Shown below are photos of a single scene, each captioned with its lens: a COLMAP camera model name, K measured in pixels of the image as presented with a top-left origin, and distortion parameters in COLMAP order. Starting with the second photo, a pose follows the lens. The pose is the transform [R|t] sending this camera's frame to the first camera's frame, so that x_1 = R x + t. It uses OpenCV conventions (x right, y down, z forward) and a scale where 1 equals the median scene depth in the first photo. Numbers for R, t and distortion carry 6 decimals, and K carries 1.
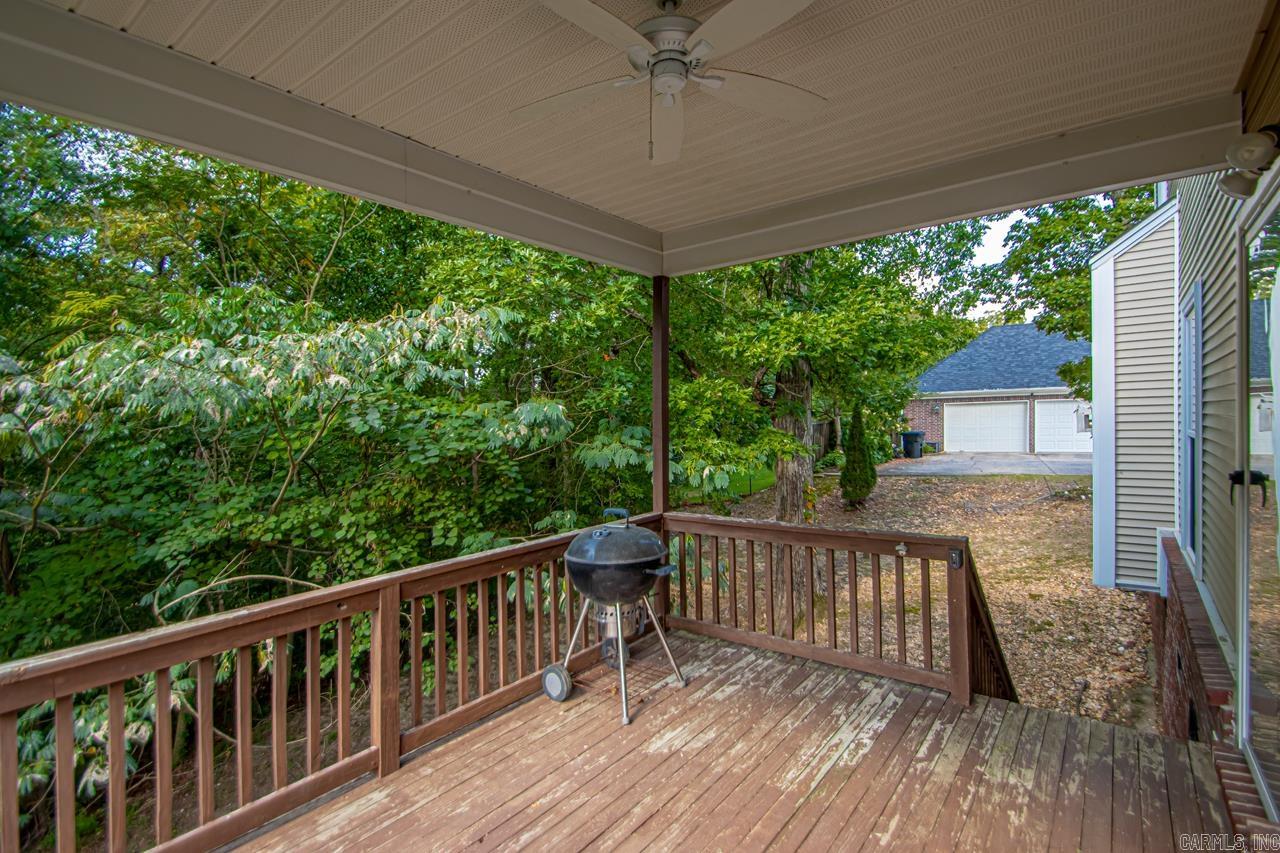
lens RADIAL K [[608.9, 0, 694.5], [0, 608.9, 420.9], [0, 0, 1]] dist [0.028437, -0.021078]
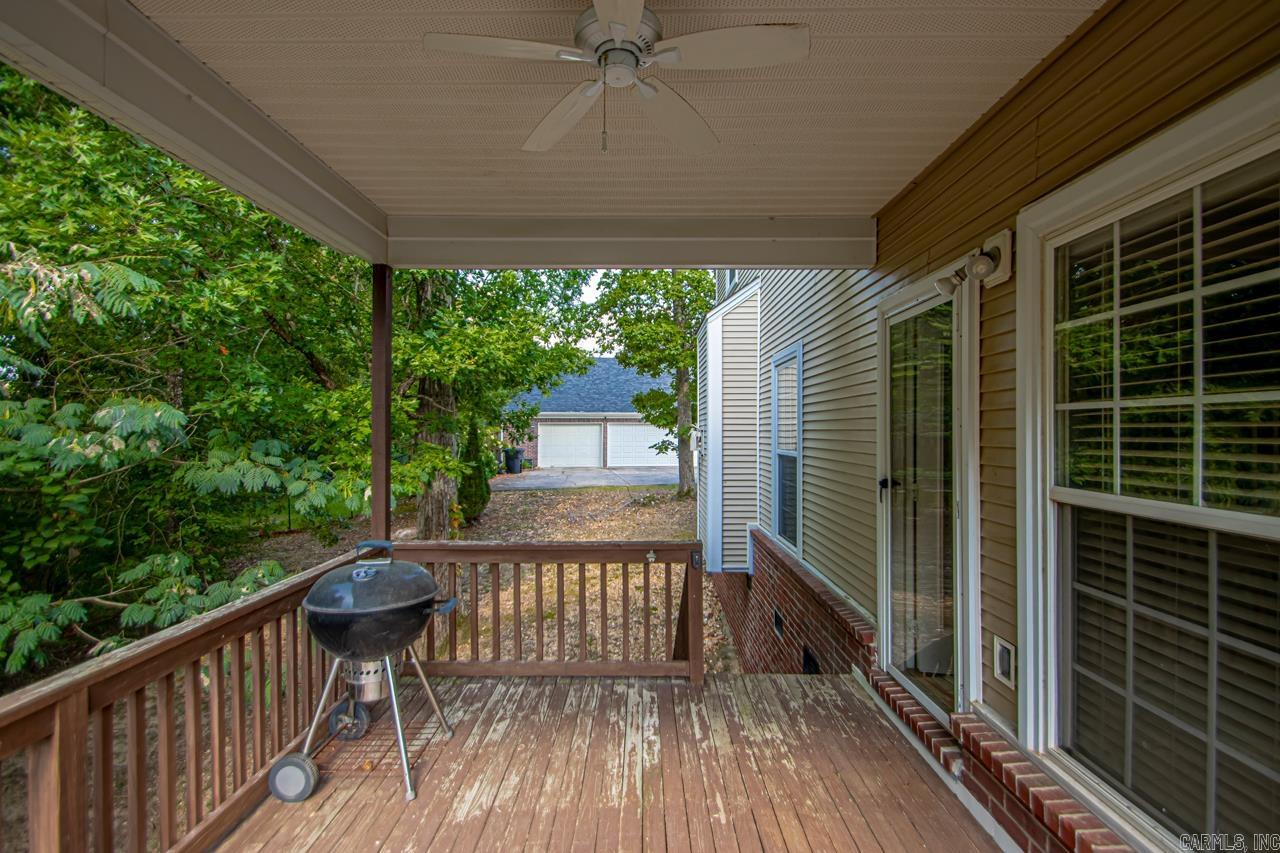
lens RADIAL K [[593.8, 0, 650.5], [0, 593.8, 434.6], [0, 0, 1]] dist [0.036571, -0.019973]
pose [[0.812673, 0.022160, 0.582299, -0.168949], [-0.019215, 0.999752, -0.011229, 0.001311], [-0.582403, -0.002063, 0.812897, 0.073905]]
